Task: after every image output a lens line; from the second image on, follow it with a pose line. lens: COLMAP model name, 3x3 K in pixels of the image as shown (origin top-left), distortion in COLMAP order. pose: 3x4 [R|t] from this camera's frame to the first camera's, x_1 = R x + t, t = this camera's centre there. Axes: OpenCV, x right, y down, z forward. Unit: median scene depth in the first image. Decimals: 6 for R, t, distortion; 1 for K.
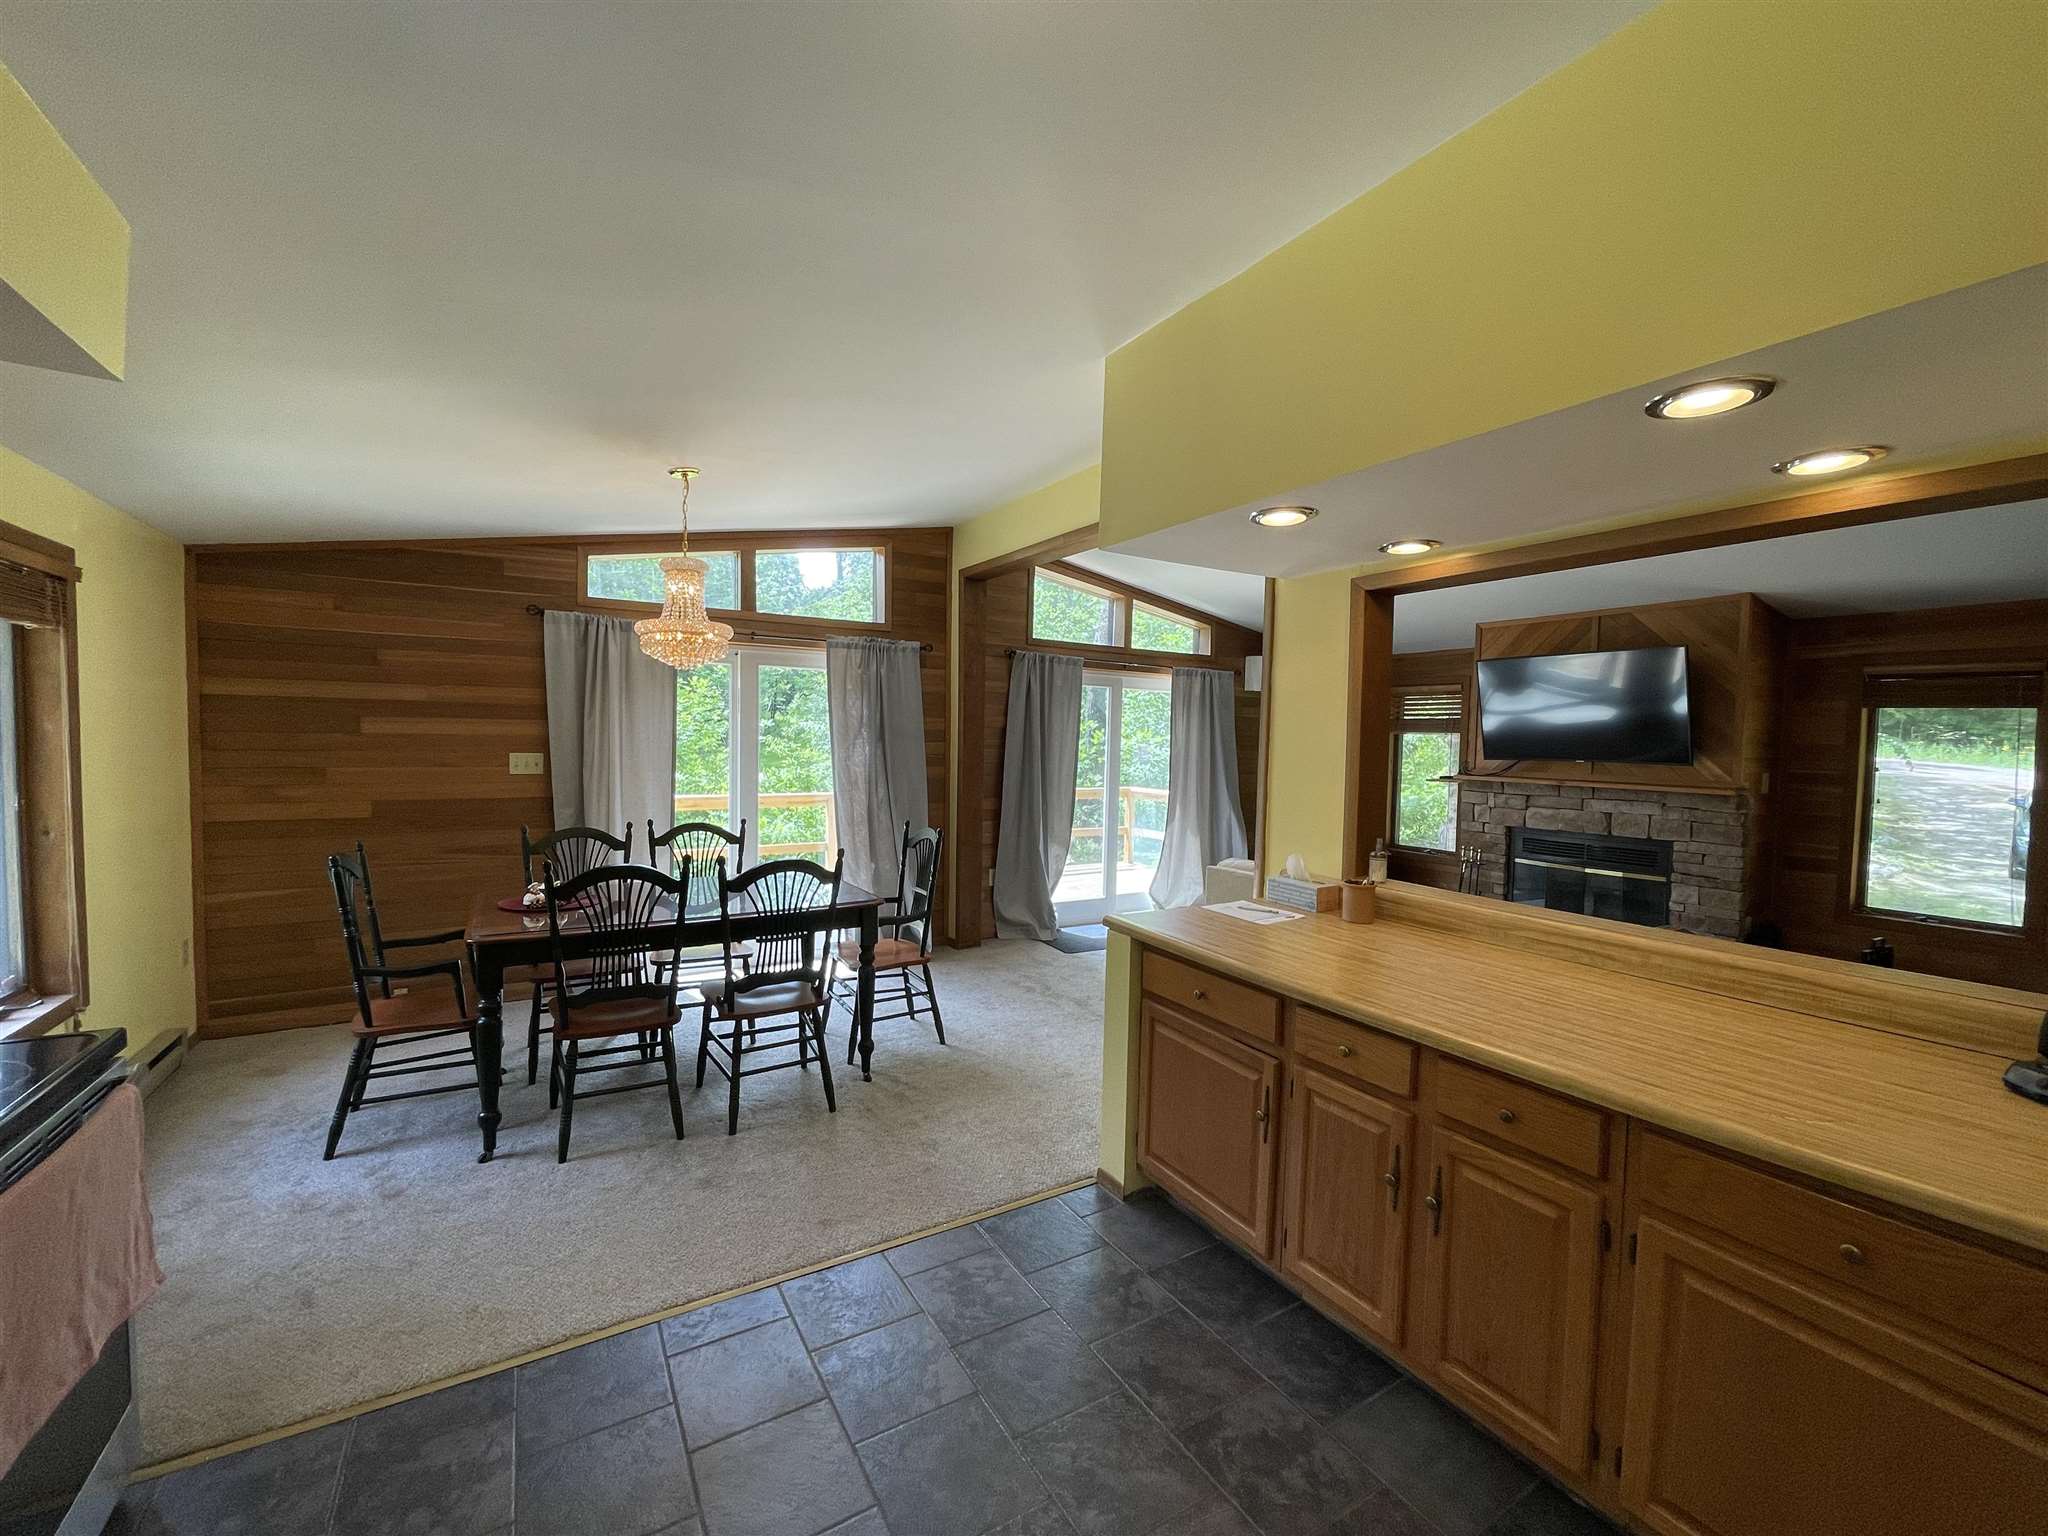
lens RADIAL K [[825.3, 0, 1023.5], [0, 825.3, 780.3], [0, 0, 1]] dist [0.000311, 0.000139]
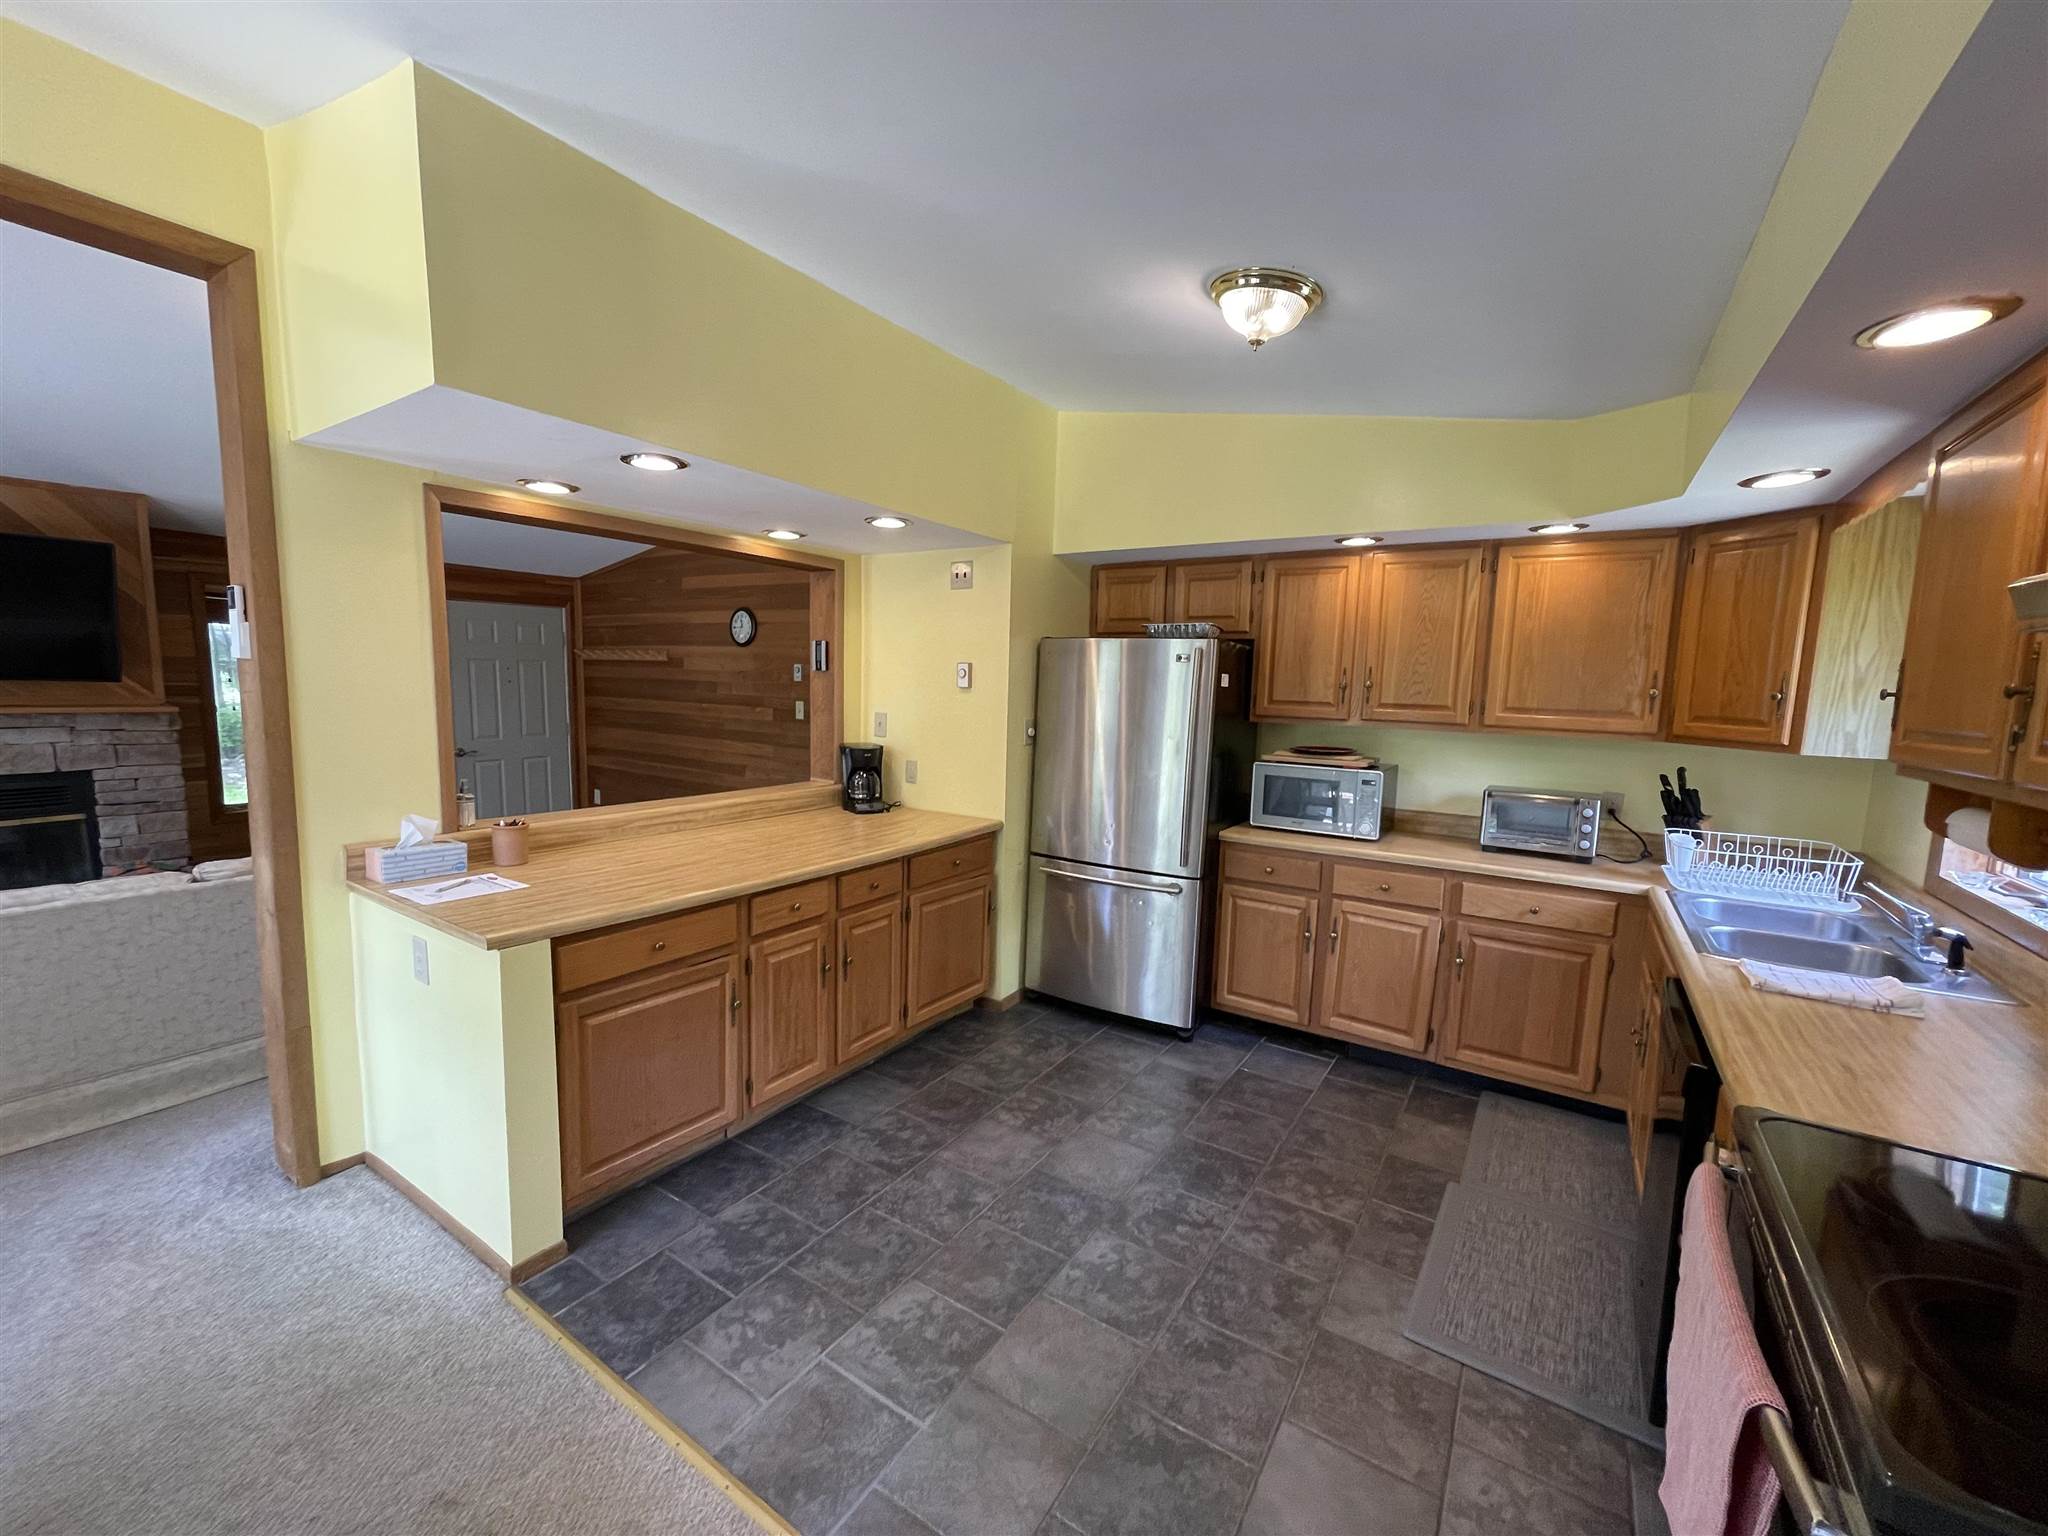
lens RADIAL K [[825.3, 0, 1010.1], [0, 825.3, 767.3], [0, 0, 1]] dist [0.000311, 0.000139]
pose [[-0.417111, -0.126693, 0.899982, -0.406193], [0.014280, 0.989201, 0.145871, -0.042760], [-0.908743, 0.073696, -0.410797, 0.504034]]
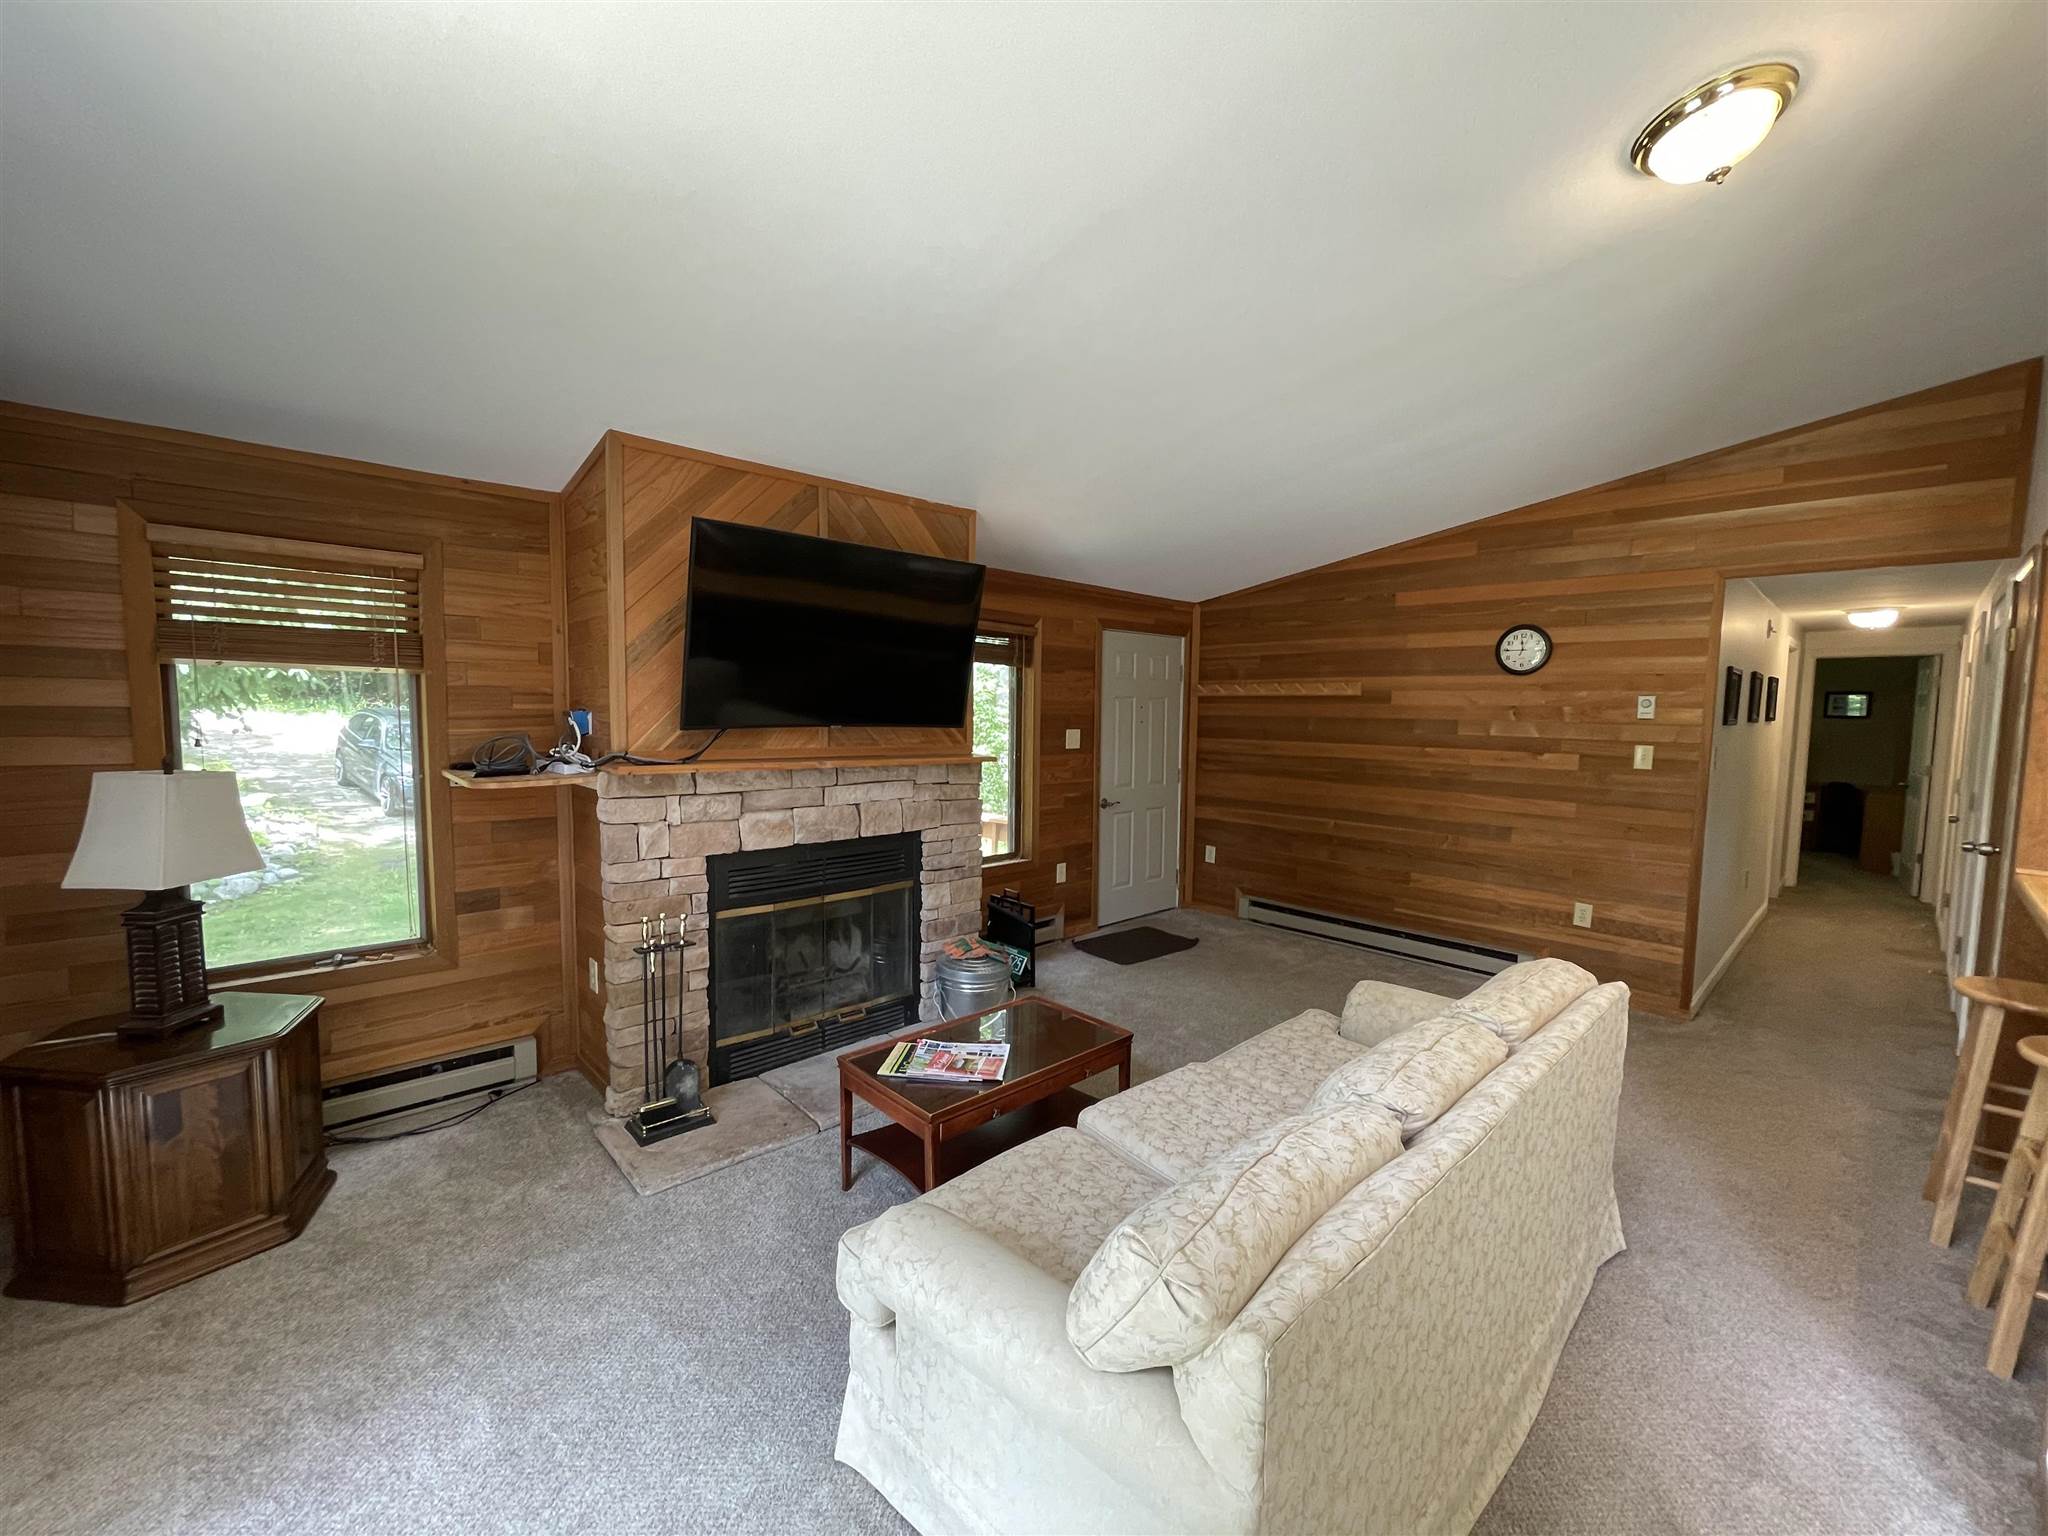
lens RADIAL K [[825.3, 0, 1017.1], [0, 825.3, 775.3], [0, 0, 1]] dist [0.000311, 0.000139]
pose [[-0.202695, -0.098135, 0.974312, 0.057733], [0.033404, 0.993694, 0.107036, -0.053282], [-0.978672, 0.054242, -0.198139, 1.108827]]
